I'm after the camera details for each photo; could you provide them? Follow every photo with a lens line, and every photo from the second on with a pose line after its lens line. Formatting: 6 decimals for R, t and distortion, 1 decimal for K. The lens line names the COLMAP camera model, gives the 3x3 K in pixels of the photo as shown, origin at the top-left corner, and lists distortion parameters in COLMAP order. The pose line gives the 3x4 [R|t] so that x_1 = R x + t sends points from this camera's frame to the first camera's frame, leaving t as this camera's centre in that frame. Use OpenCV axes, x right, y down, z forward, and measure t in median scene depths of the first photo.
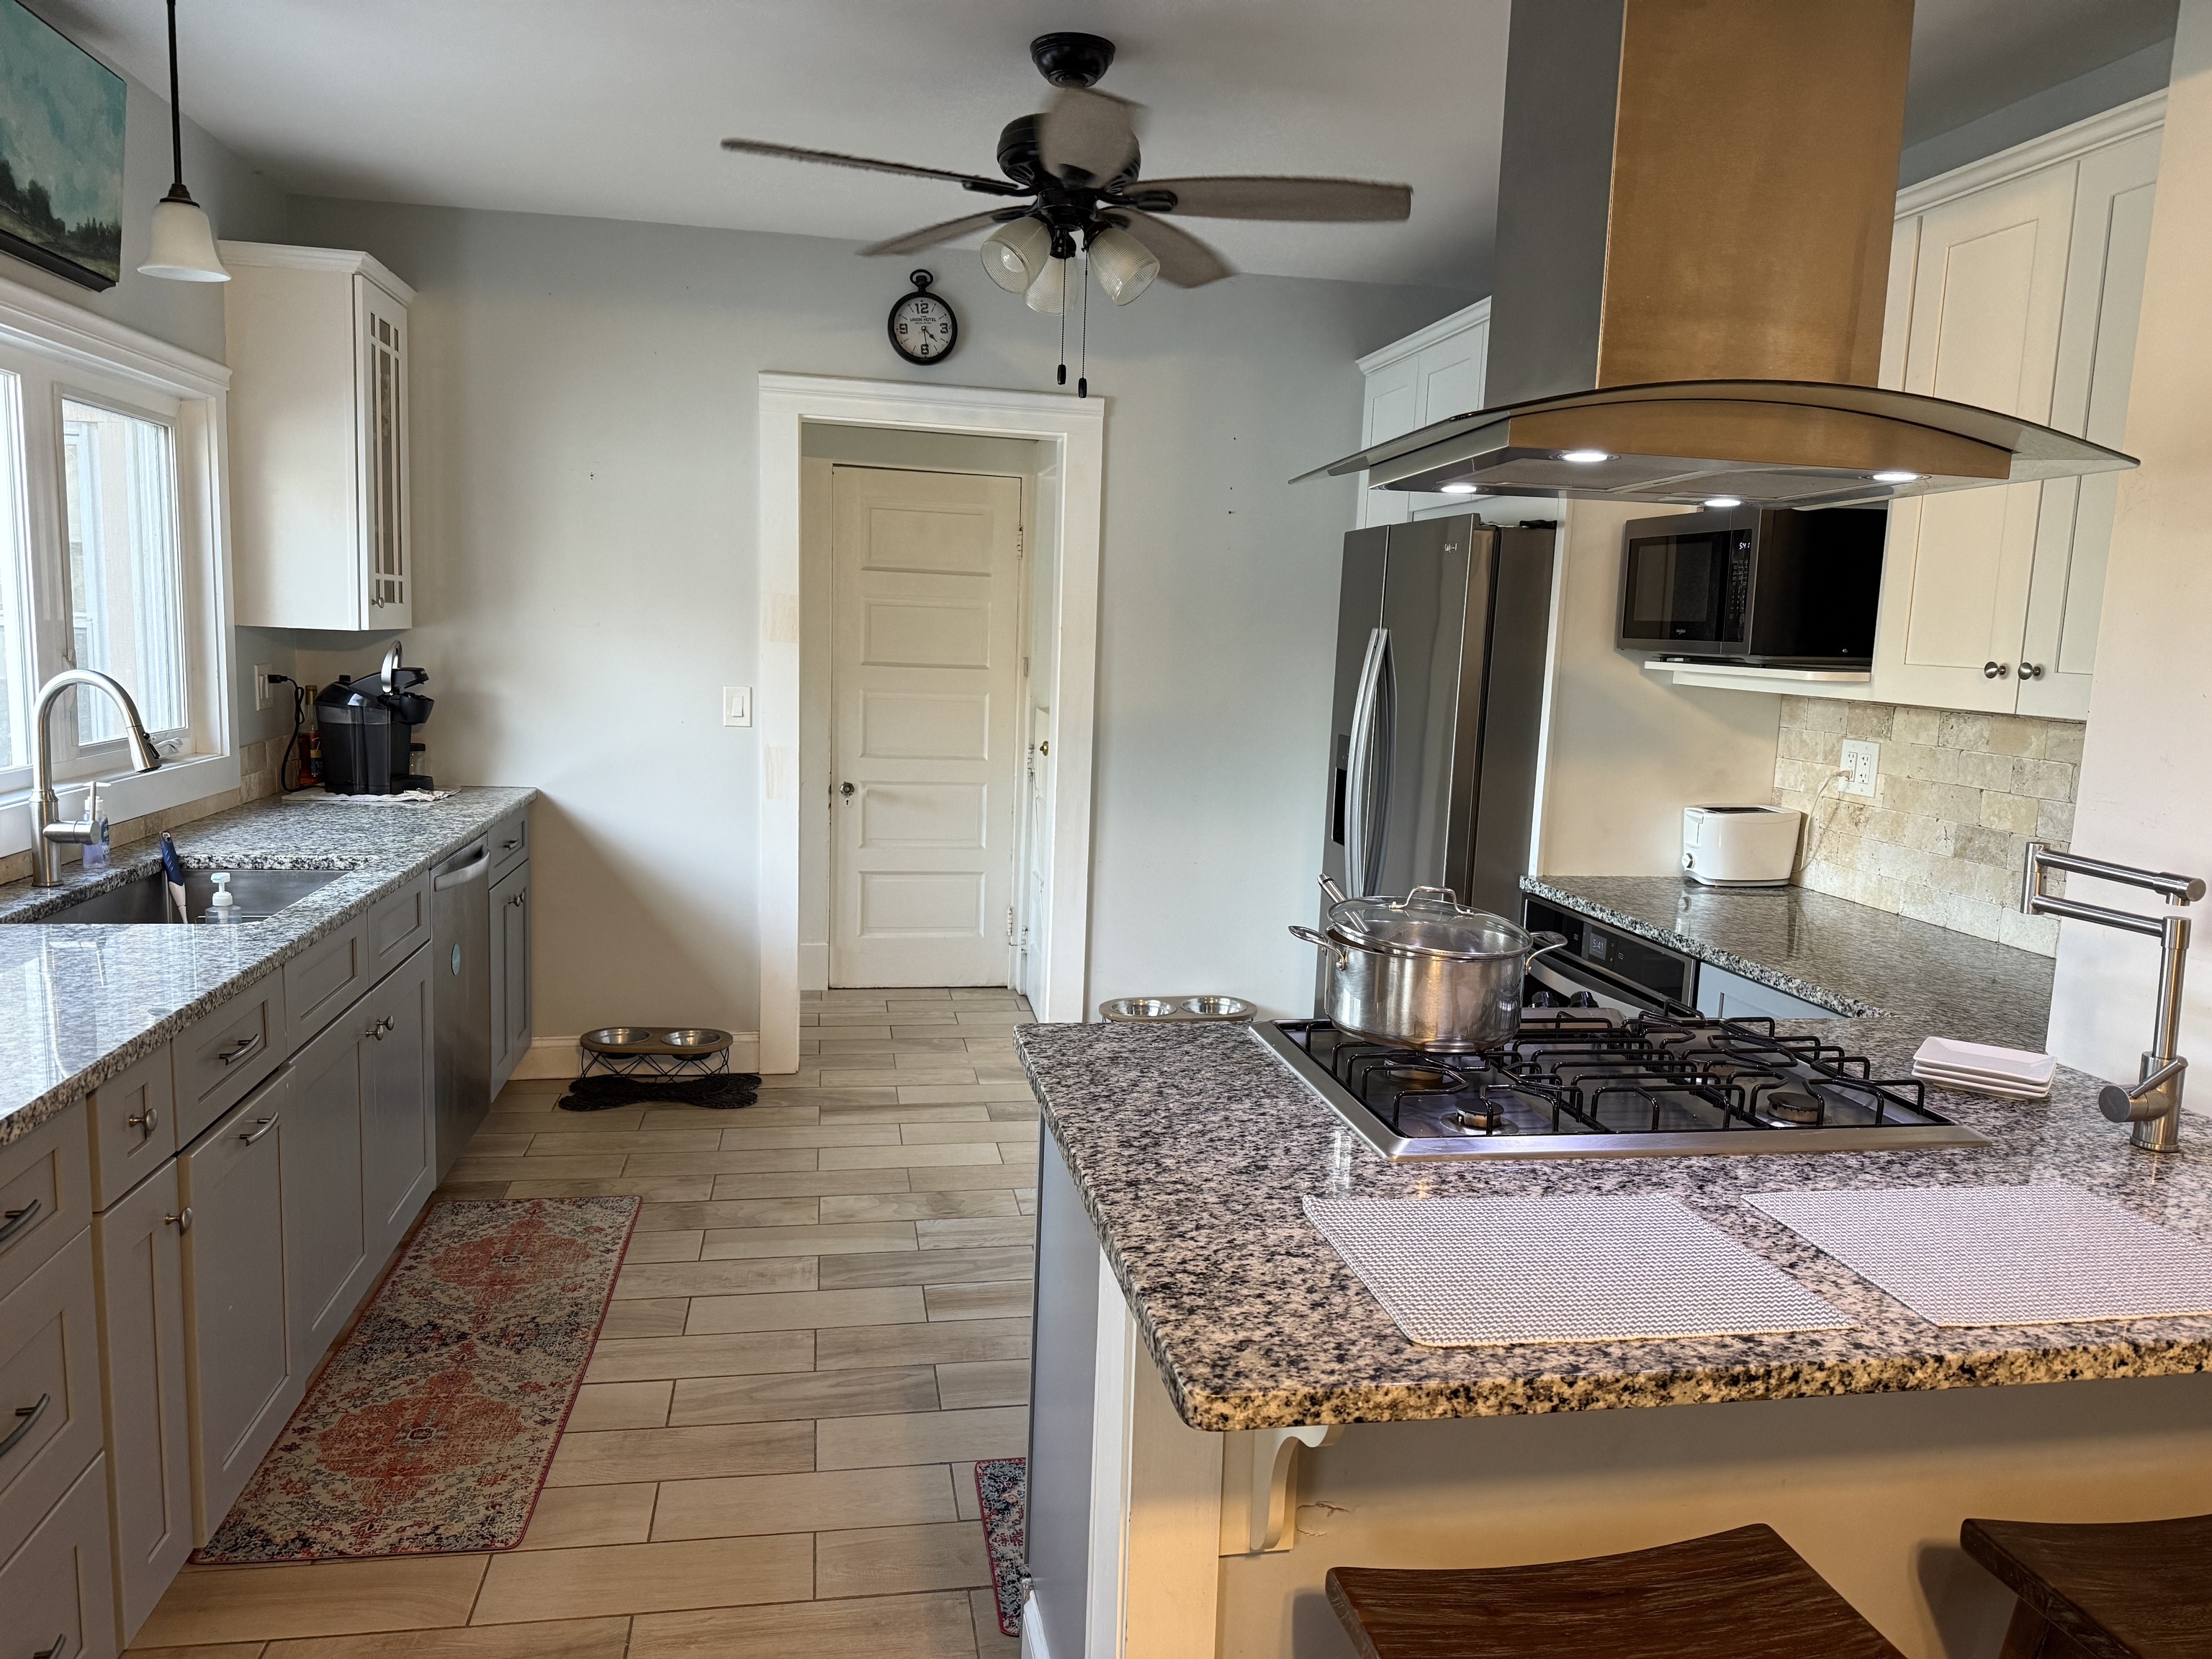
lens RADIAL K [[1533.6, 0, 1104.8], [0, 1533.6, 822.3], [0, 0, 1]] dist [0.013120, 0.000316]
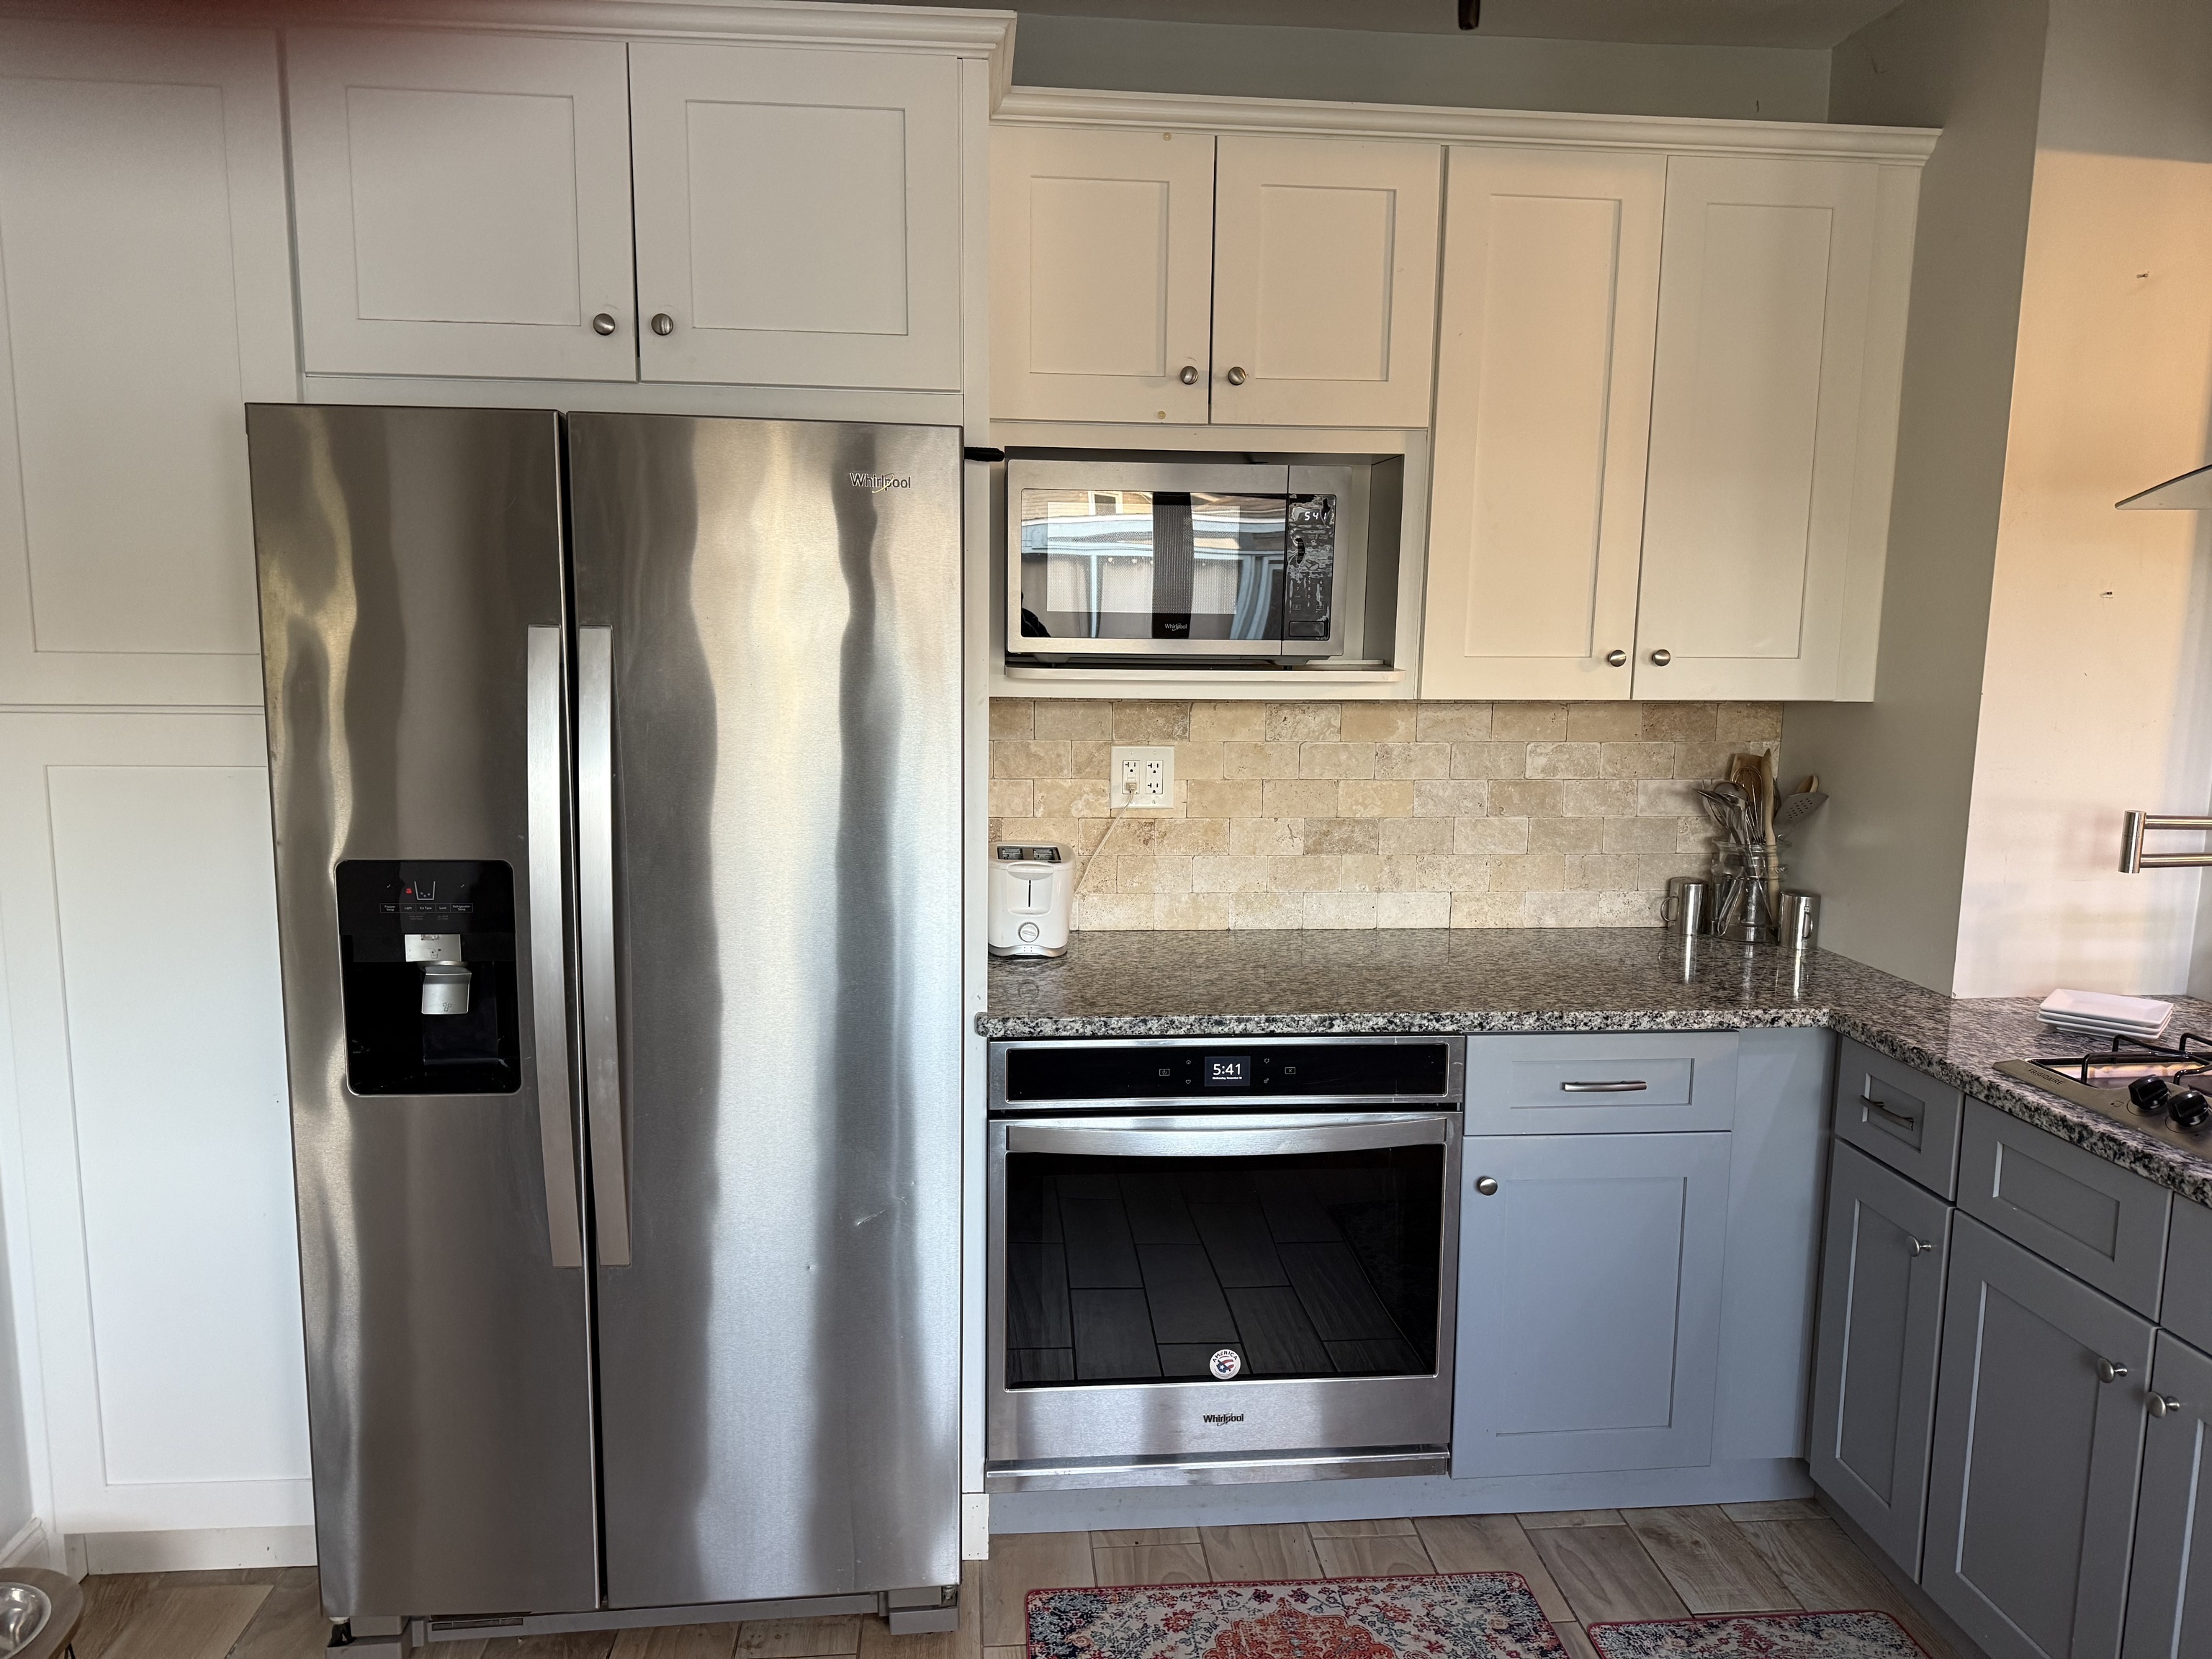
lens RADIAL K [[1533.6, 0, 1102.8], [0, 1533.6, 836.0], [0, 0, 1]] dist [0.013120, 0.000316]
pose [[0.157528, -0.178693, 0.971213, -0.388720], [0.133461, 0.978321, 0.158354, -0.157149], [-0.978455, 0.104673, 0.177961, 0.967384]]
